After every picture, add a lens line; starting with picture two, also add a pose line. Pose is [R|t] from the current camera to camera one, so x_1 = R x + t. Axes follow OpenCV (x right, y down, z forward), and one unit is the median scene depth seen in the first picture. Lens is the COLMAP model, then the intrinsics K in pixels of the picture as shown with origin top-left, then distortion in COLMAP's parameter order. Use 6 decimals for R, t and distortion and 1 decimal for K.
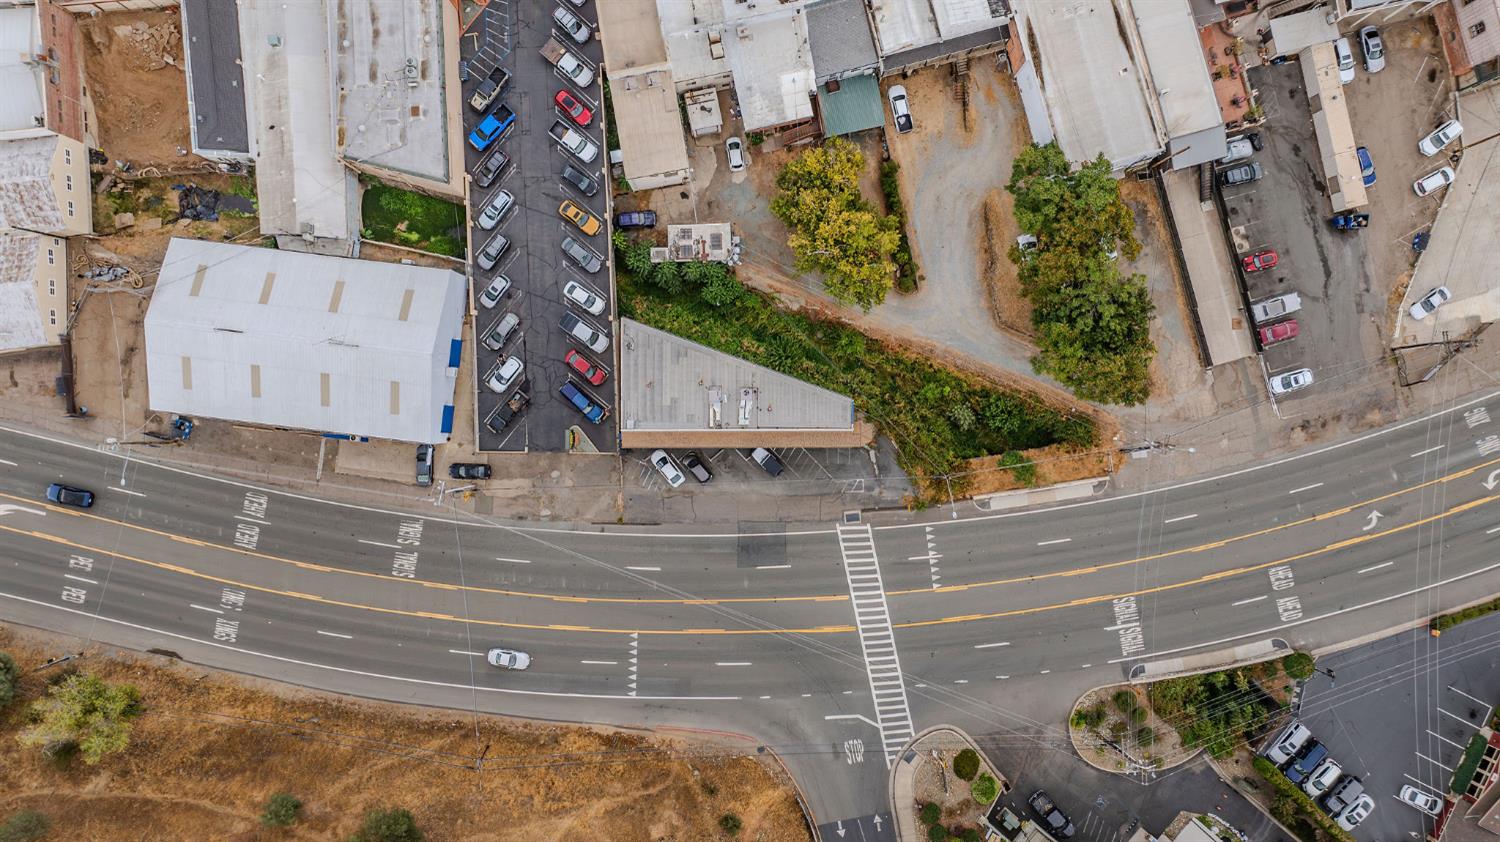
lens RADIAL K [[1042.1, 0, 748.8], [0, 1042.1, 407.0], [0, 0, 1]] dist [-0.021301, 0.002725]
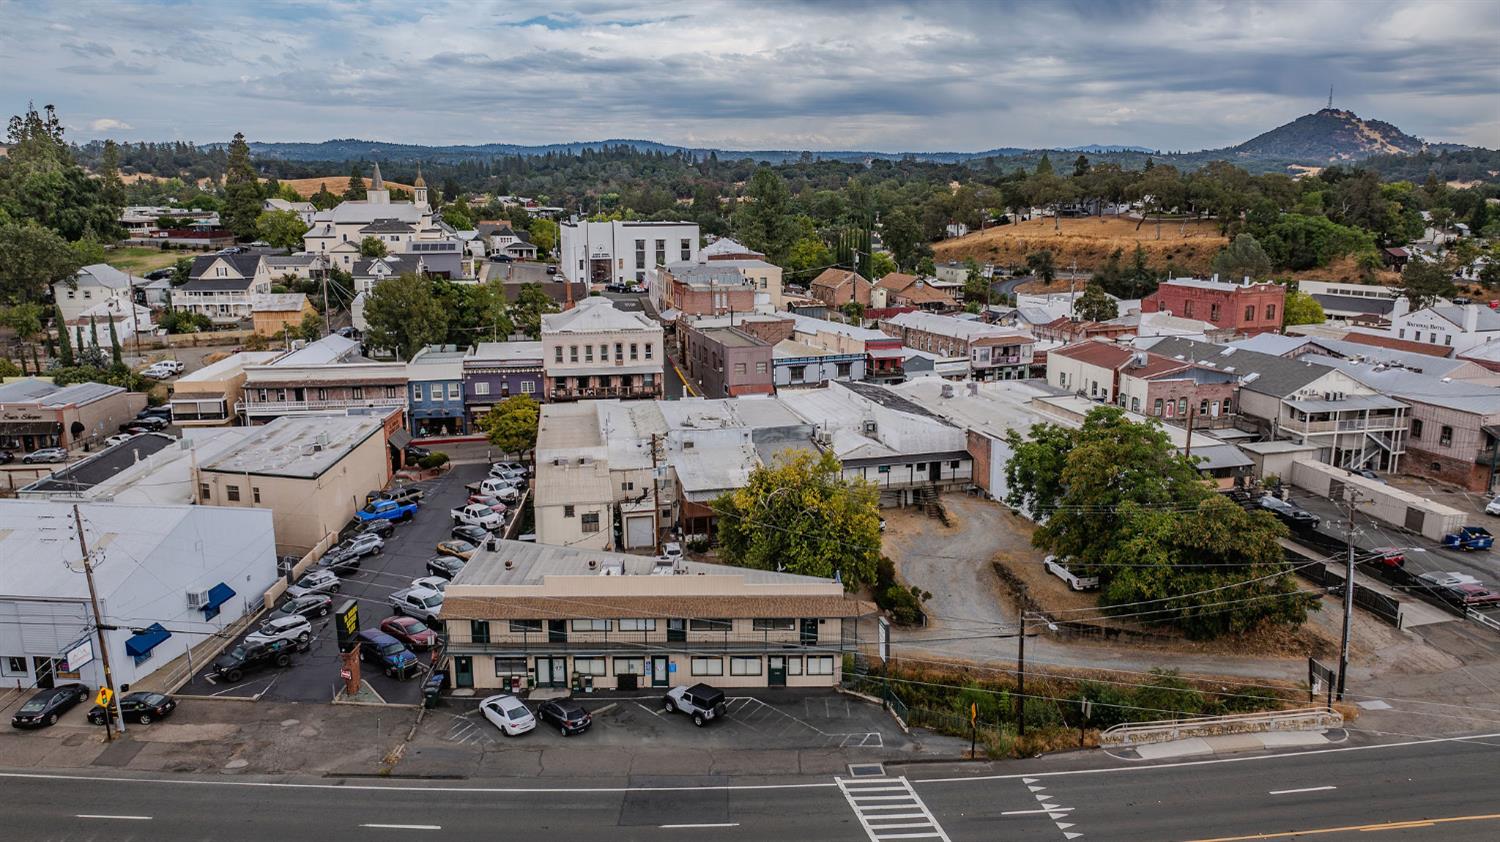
lens RADIAL K [[1042.1, 0, 752.5], [0, 1042.1, 415.4], [0, 0, 1]] dist [-0.021301, 0.002725]
pose [[0.999942, -0.003608, 0.010159, 0.042393], [0.010722, 0.234296, -0.972106, 0.538871], [0.001127, 0.972159, 0.234321, 0.728615]]
